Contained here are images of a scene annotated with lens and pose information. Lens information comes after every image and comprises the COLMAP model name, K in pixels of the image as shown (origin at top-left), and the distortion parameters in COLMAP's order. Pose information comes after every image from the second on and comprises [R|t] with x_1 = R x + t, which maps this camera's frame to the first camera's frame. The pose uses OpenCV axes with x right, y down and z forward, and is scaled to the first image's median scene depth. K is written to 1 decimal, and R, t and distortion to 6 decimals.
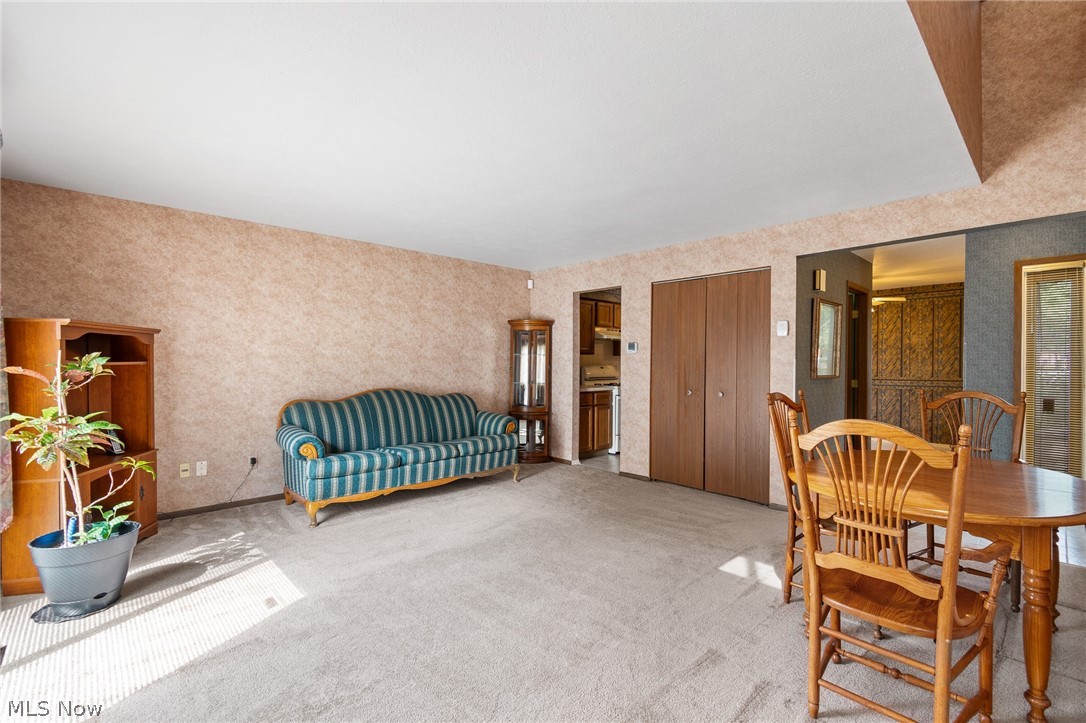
lens RADIAL K [[496.9, 0, 545.8], [0, 496.9, 365.1], [0, 0, 1]] dist [0.001755, -0.000330]
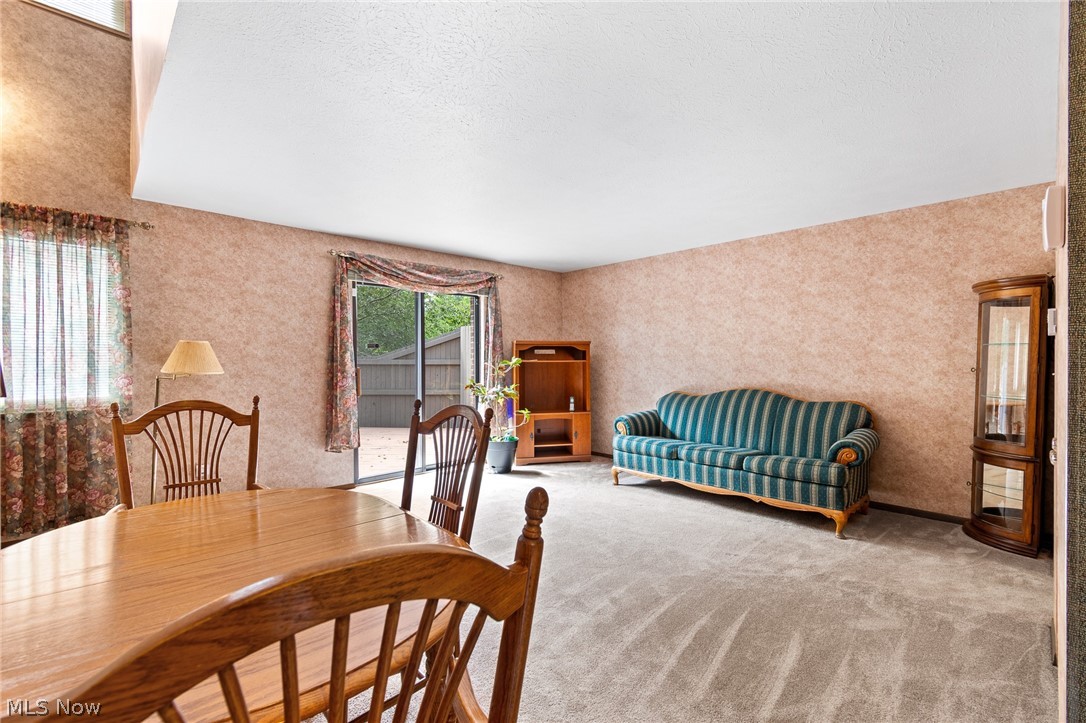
lens RADIAL K [[496.9, 0, 541.7], [0, 496.9, 363.2], [0, 0, 1]] dist [0.001755, -0.000330]
pose [[-0.029536, 0.001189, -0.999563, 0.684963], [-0.003374, 0.999993, 0.001290, 0.000407], [0.999558, 0.003410, -0.029532, 0.671518]]
